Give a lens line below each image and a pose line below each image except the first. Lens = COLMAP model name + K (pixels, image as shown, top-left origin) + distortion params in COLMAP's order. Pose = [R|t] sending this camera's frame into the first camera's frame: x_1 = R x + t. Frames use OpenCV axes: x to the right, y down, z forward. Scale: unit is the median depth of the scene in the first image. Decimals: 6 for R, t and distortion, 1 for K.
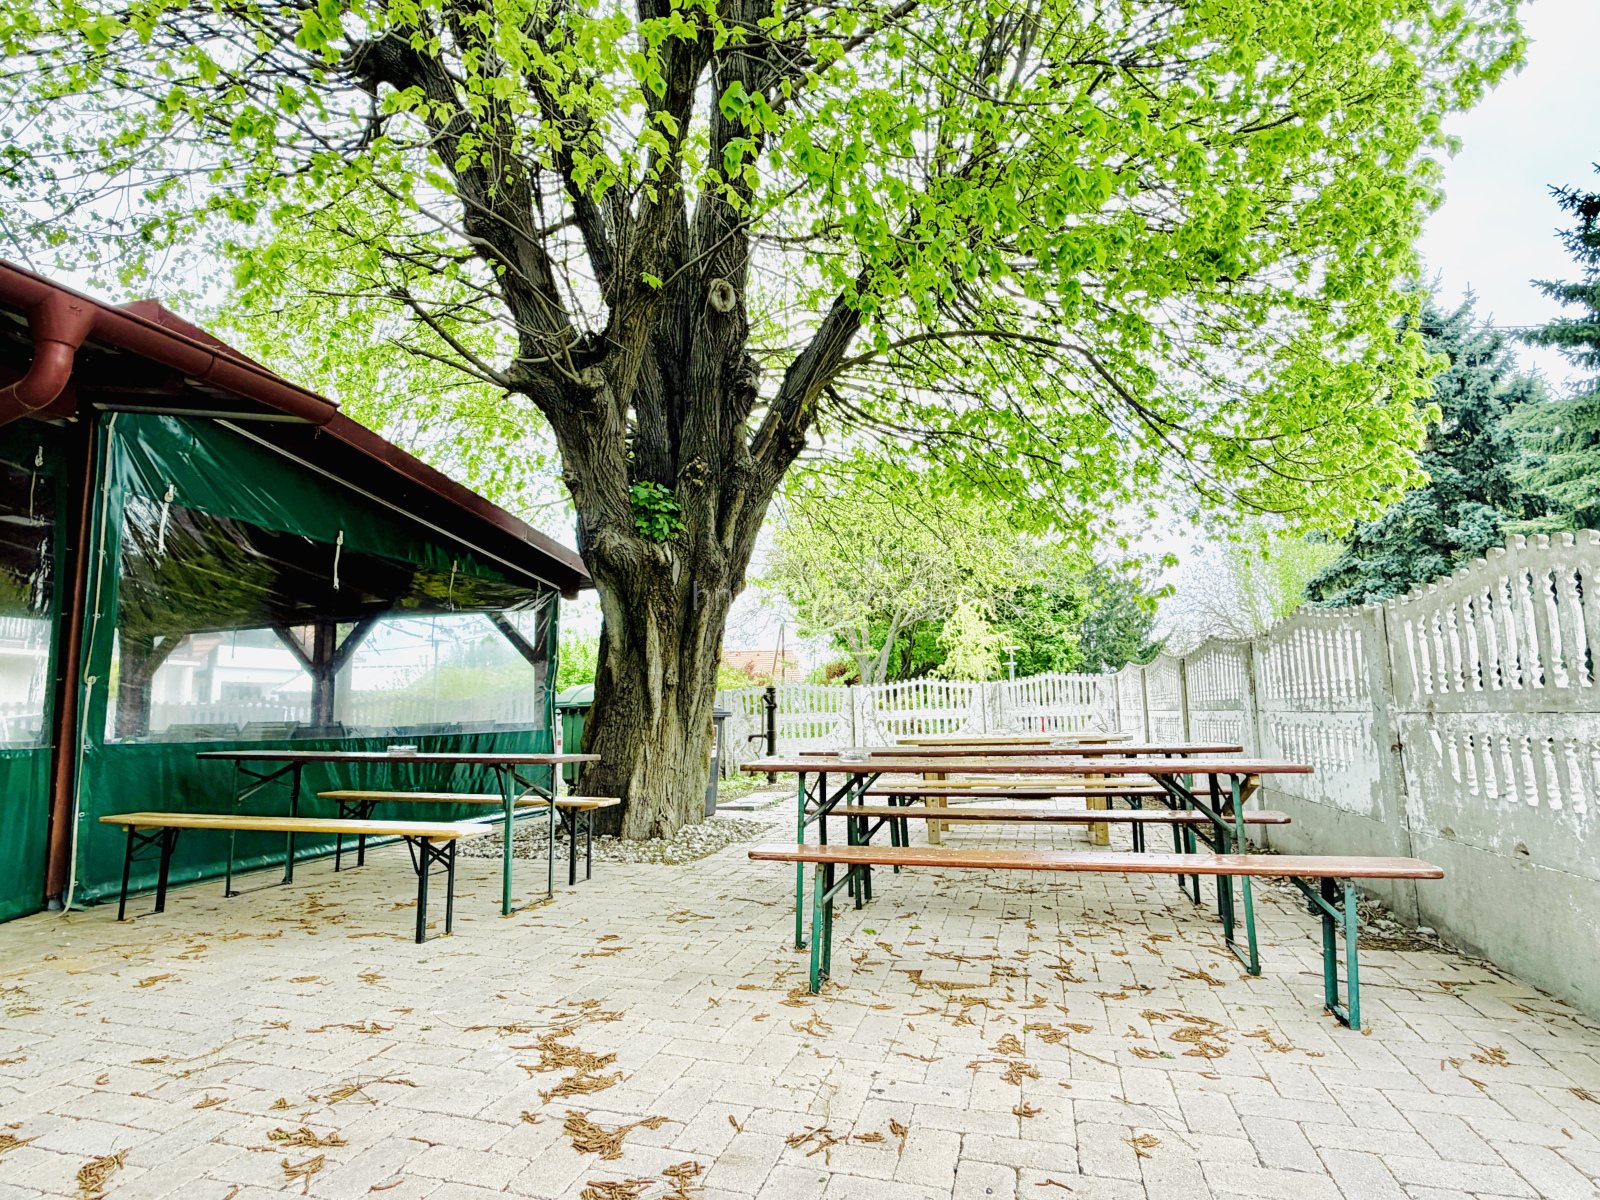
lens RADIAL K [[873.2, 0, 797.9], [0, 873.2, 602.4], [0, 0, 1]] dist [-0.001413, -0.000740]
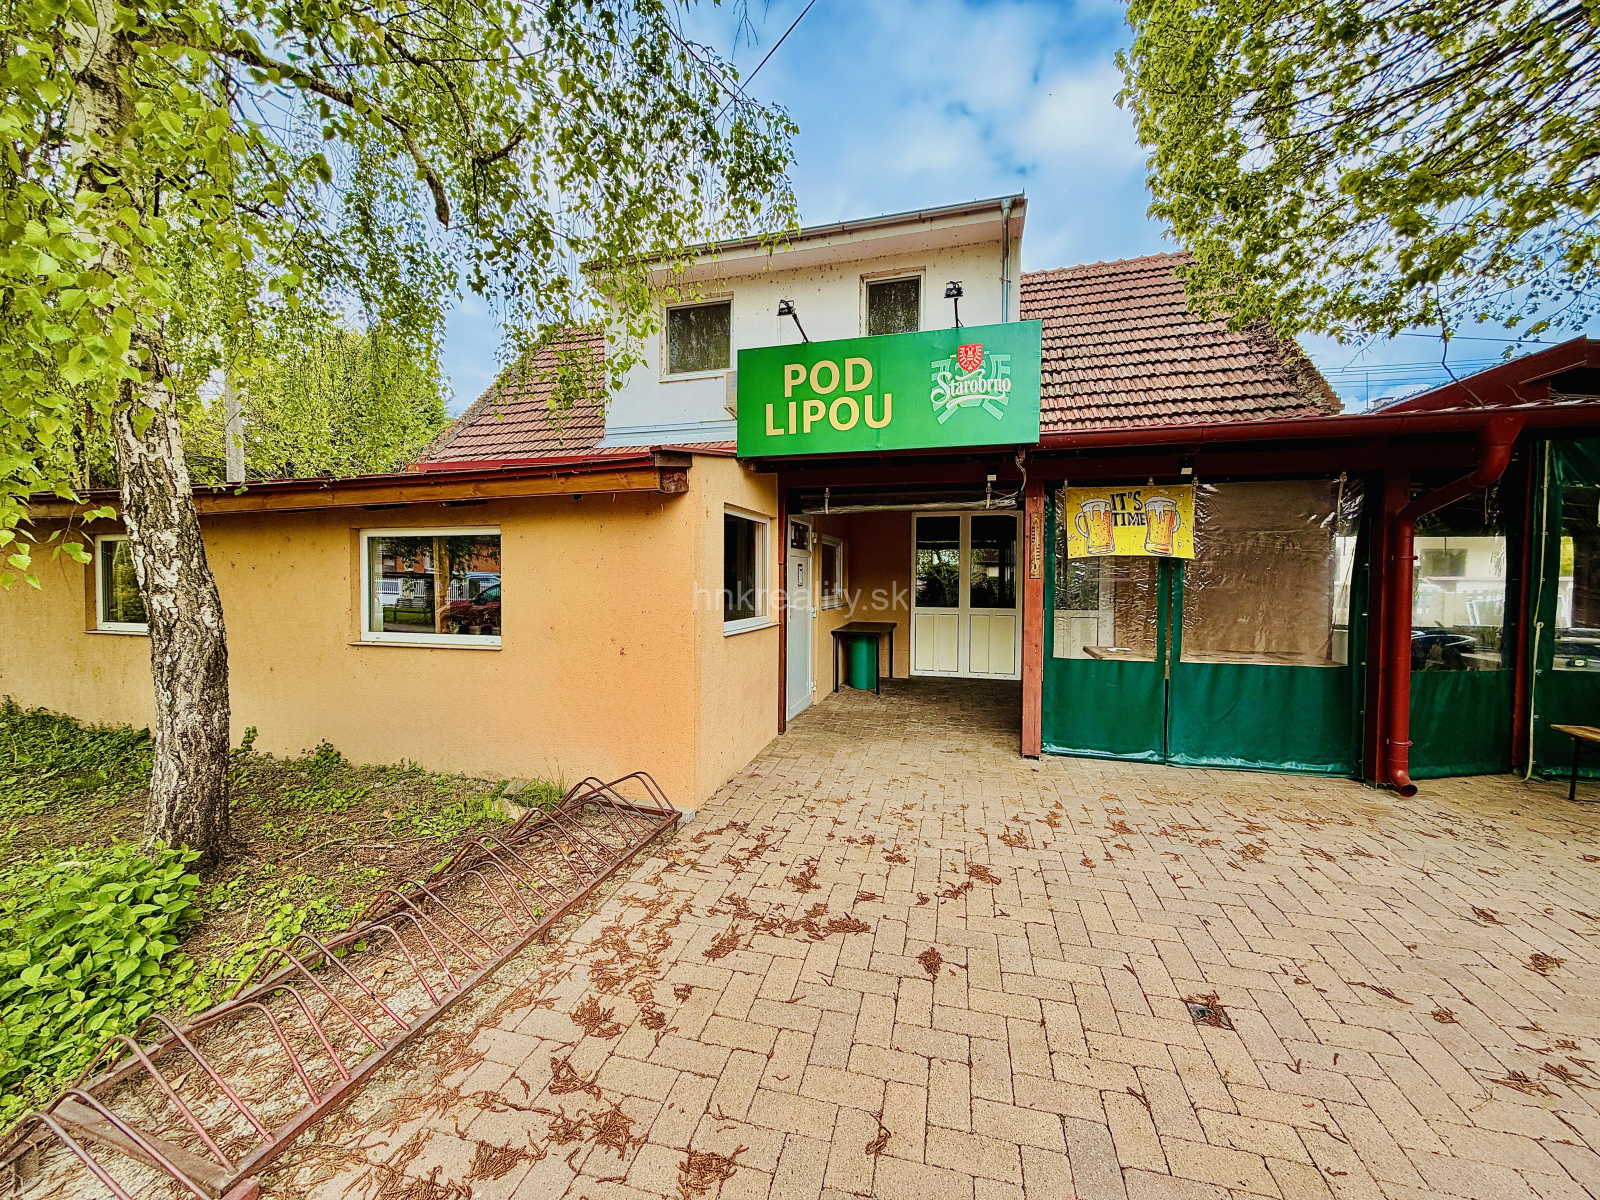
lens RADIAL K [[643.7, 0, 801.2], [0, 643.7, 597.4], [0, 0, 1]] dist [-0.002439, -0.000319]
pose [[0.029200, 0.053808, -0.998124, 0.263603], [0.112849, 0.991989, 0.056779, -0.207867], [0.993183, -0.114295, 0.022894, -0.287778]]
